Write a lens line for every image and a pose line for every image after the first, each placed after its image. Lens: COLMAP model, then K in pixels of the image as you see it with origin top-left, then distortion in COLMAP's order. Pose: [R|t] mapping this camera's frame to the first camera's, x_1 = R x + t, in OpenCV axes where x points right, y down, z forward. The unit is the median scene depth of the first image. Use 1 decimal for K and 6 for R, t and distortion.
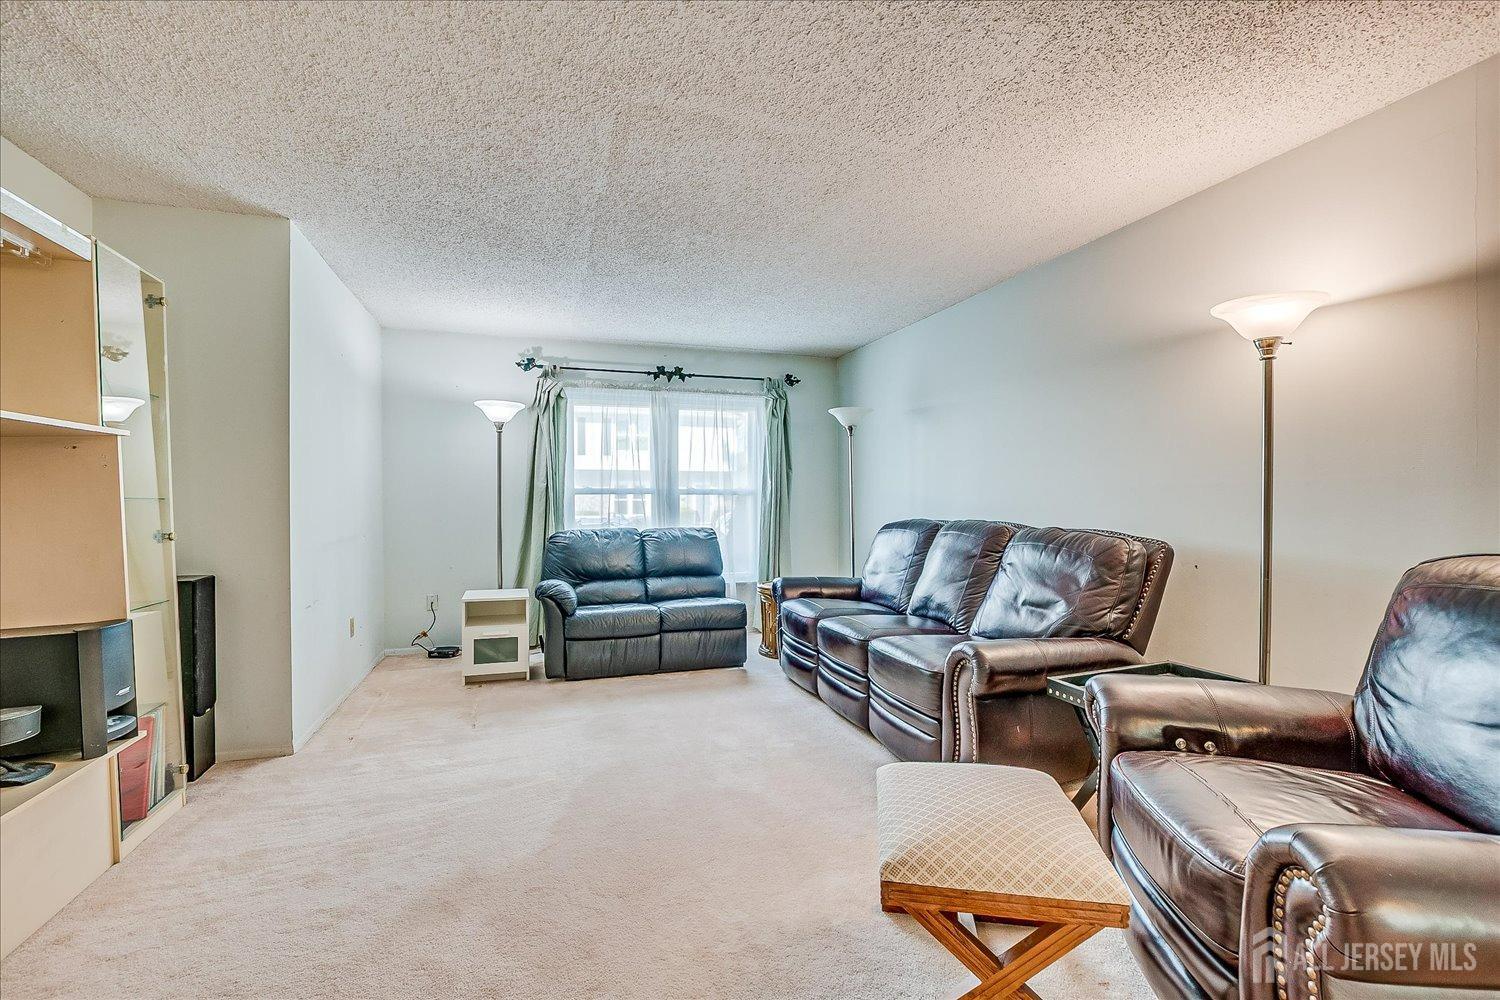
lens RADIAL K [[657.1, 0, 739.8], [0, 657.1, 504.7], [0, 0, 1]] dist [-0.016112, 0.000147]
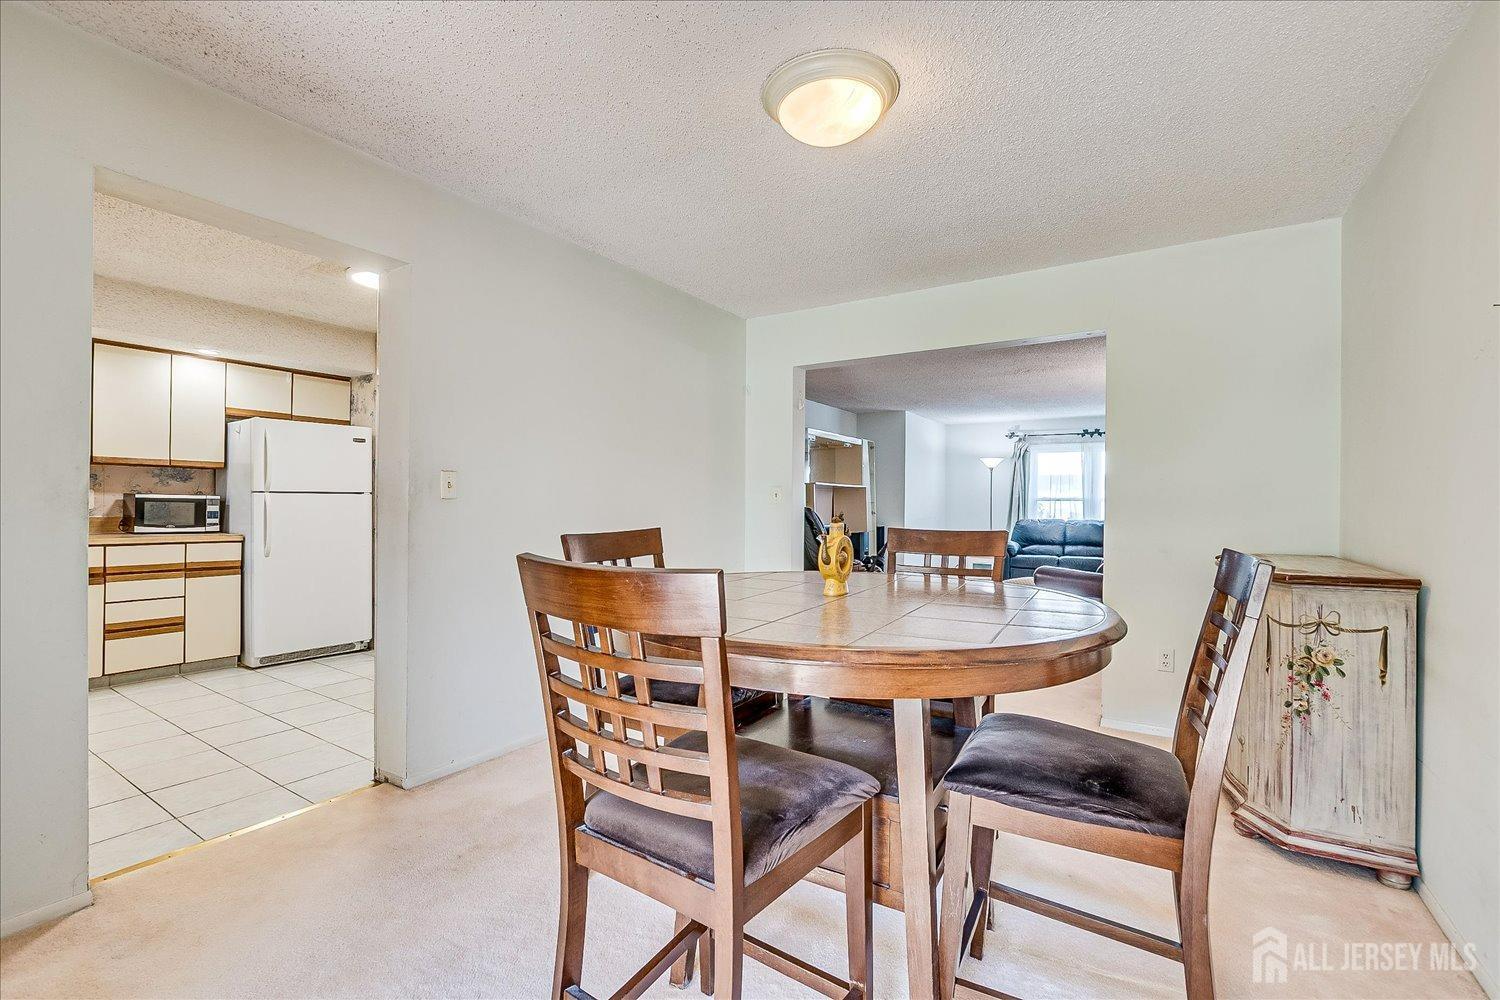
lens RADIAL K [[657.1, 0, 739.8], [0, 657.1, 504.7], [0, 0, 1]] dist [-0.016112, 0.000147]
pose [[0.630510, 0.016009, -0.776016, 0.735749], [-0.013497, 0.999862, 0.009660, -0.011956], [0.776064, 0.004383, 0.630639, -0.933906]]
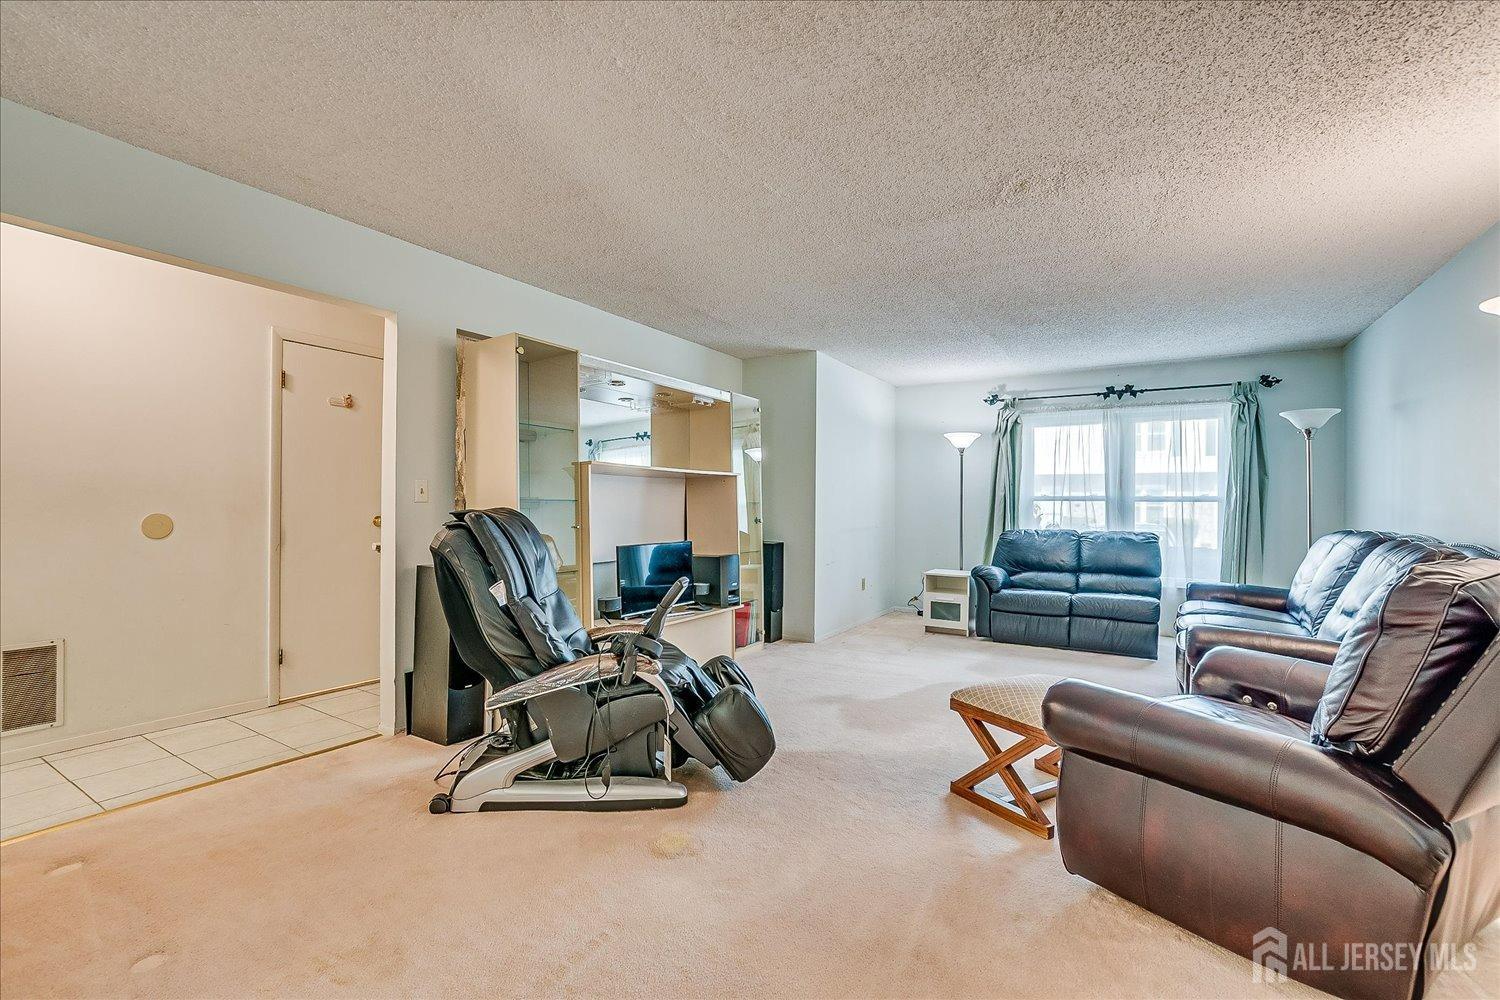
lens RADIAL K [[657.1, 0, 739.8], [0, 657.1, 504.7], [0, 0, 1]] dist [-0.016112, 0.000147]
pose [[0.638790, 0.008523, -0.769334, 0.366440], [-0.013941, 0.999903, -0.000498, -0.000536], [0.769255, 0.011043, 0.638847, -0.211837]]
